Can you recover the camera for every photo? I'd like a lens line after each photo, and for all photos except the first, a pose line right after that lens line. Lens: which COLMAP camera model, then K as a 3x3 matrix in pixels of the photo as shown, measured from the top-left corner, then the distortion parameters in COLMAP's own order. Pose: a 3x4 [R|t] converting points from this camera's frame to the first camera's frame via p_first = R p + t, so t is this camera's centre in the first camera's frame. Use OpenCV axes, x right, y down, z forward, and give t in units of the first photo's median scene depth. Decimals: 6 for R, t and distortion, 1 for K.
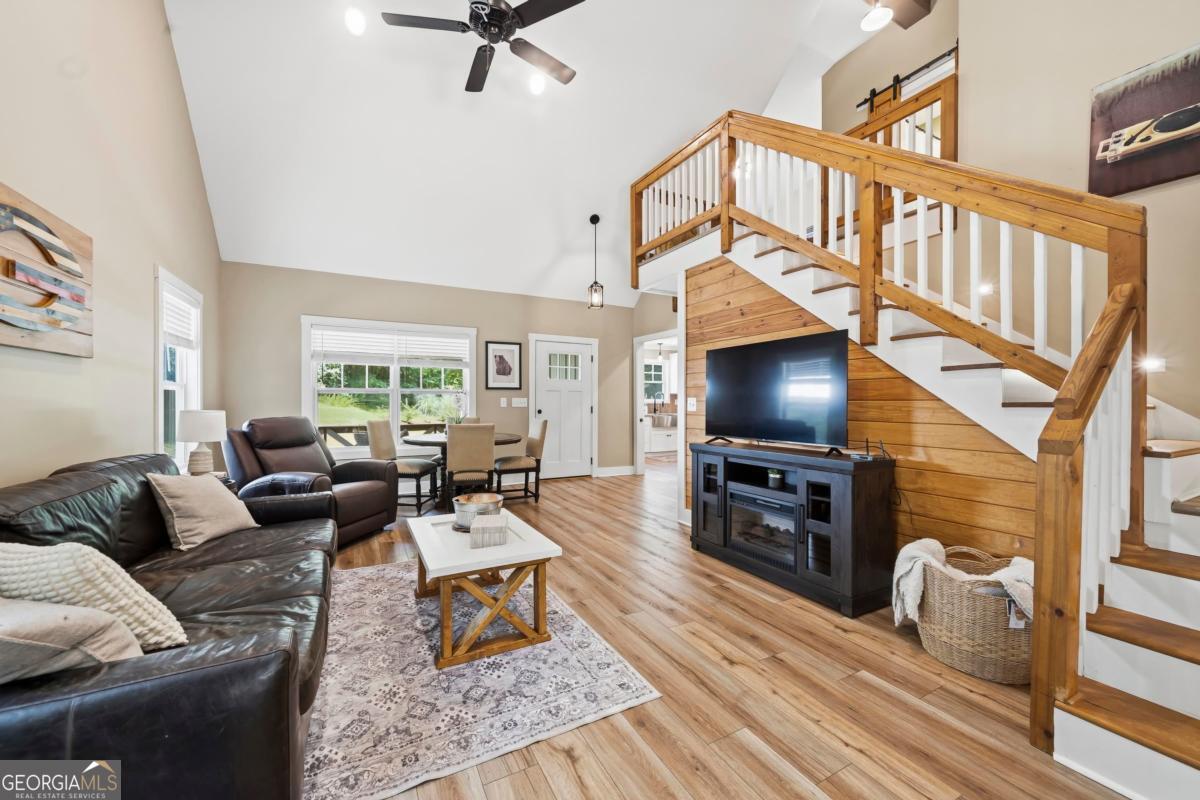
lens RADIAL K [[456.8, 0, 598.6], [0, 456.8, 402.0], [0, 0, 1]] dist [0.000182, -0.000193]
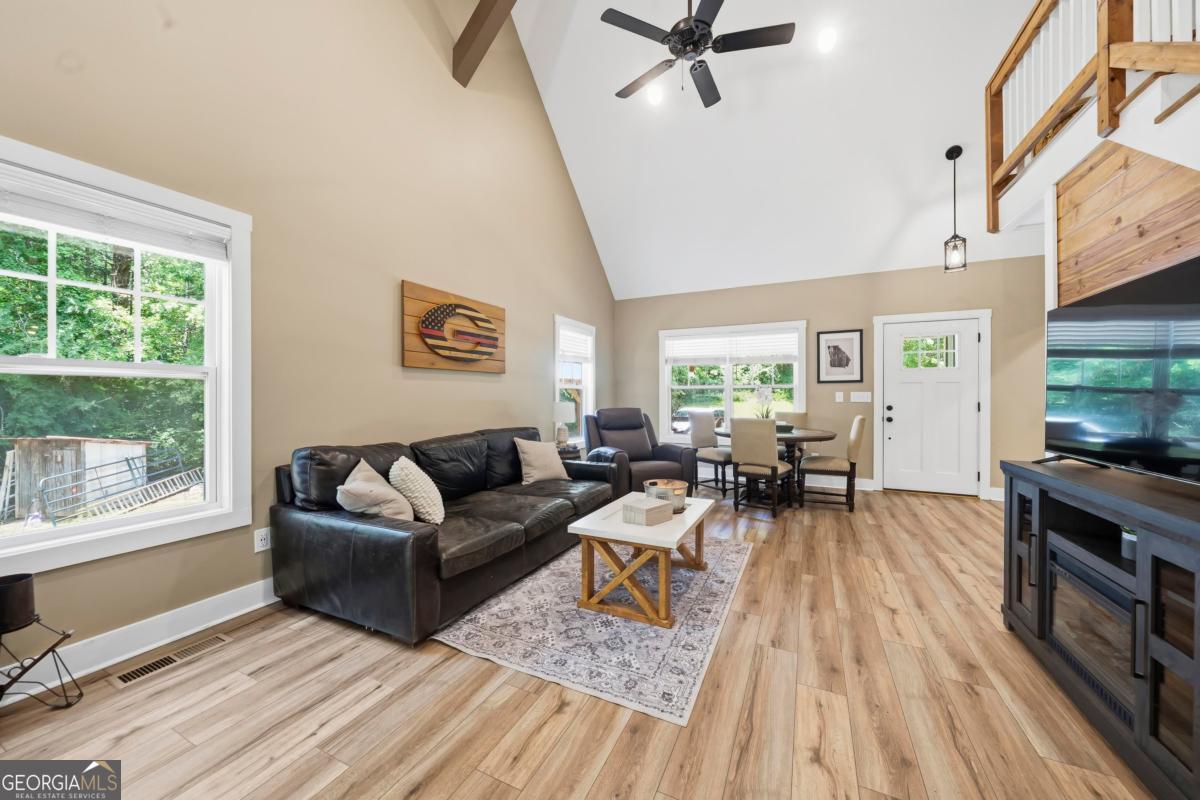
lens RADIAL K [[434.0, 0, 599.6], [0, 434.0, 395.7], [0, 0, 1]] dist [-0.000951, -0.000412]
pose [[0.588206, -0.002956, -0.808706, 0.366391], [0.001241, 0.999995, -0.002753, 0.000036], [0.808710, 0.000615, 0.588207, 0.185377]]
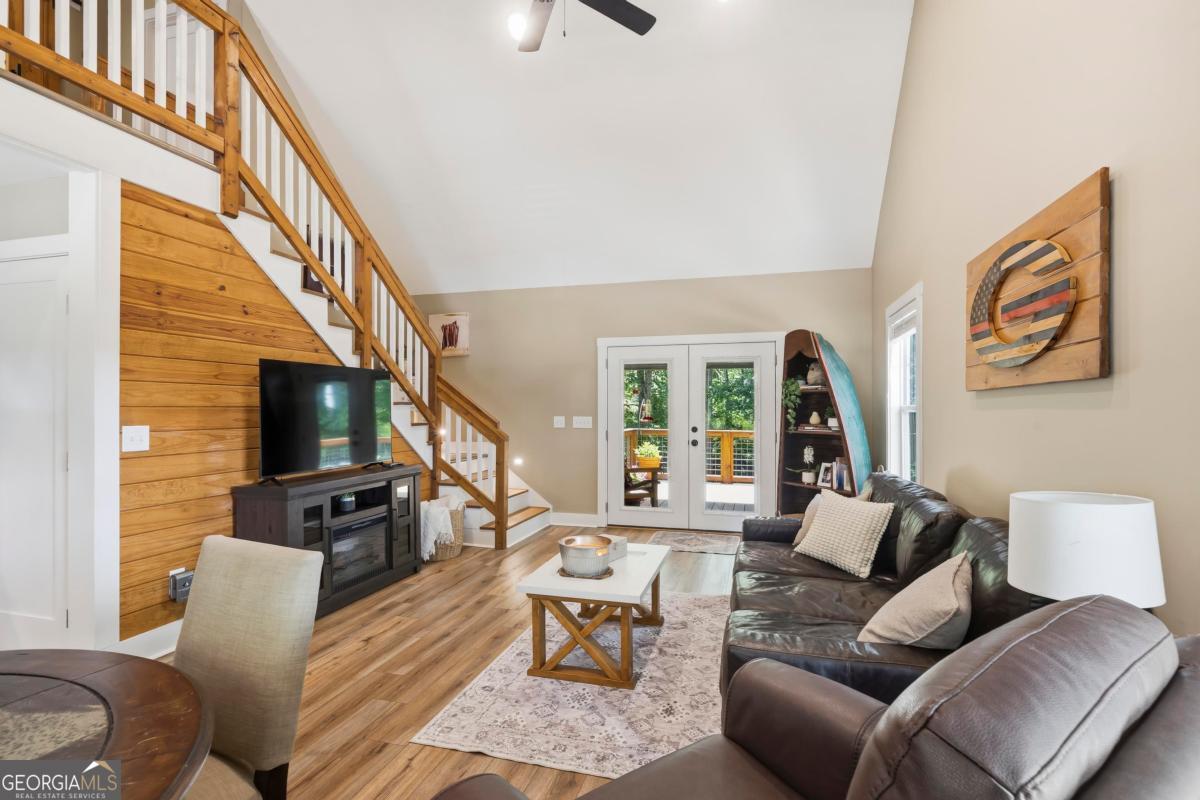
lens RADIAL K [[568.1, 0, 599.0], [0, 568.1, 408.2], [0, 0, 1]] dist [-0.000257, -0.000008]
pose [[-0.722170, -0.000794, 0.691715, -0.781492], [-0.003431, 0.999991, -0.002434, -0.036555], [-0.691707, -0.004131, -0.722167, 1.325584]]
